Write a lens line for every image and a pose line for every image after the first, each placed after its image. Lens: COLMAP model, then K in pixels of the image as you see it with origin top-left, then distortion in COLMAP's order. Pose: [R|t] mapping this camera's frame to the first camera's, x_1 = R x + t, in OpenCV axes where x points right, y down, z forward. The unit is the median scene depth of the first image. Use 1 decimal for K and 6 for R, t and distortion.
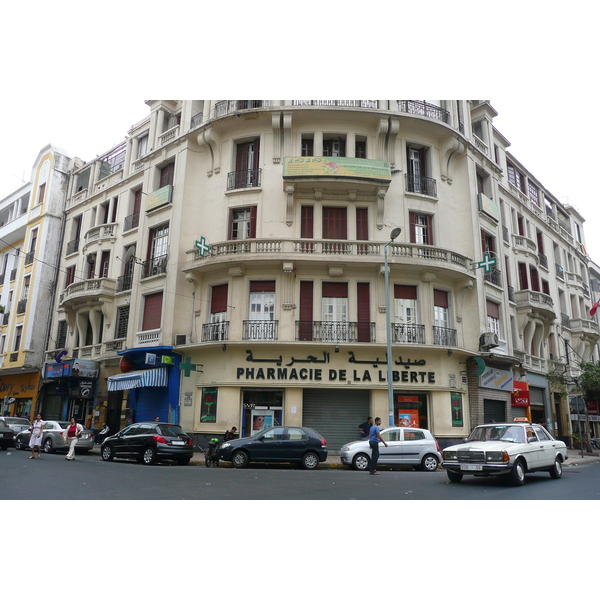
lens RADIAL K [[526.7, 0, 301.7], [0, 526.7, 299.9], [0, 0, 1]] dist [-0.005952, -0.004962]
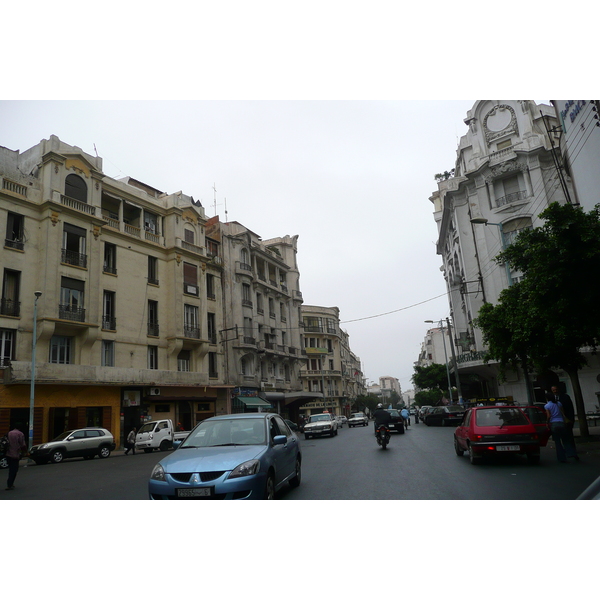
lens RADIAL K [[526.7, 0, 299.5], [0, 526.7, 300.9], [0, 0, 1]] dist [-0.005952, -0.004962]
pose [[0.860735, 0.052436, 0.506346, -2.035264], [-0.061642, 0.998097, 0.001424, -0.619780], [-0.505308, -0.032438, 0.862329, -2.286971]]
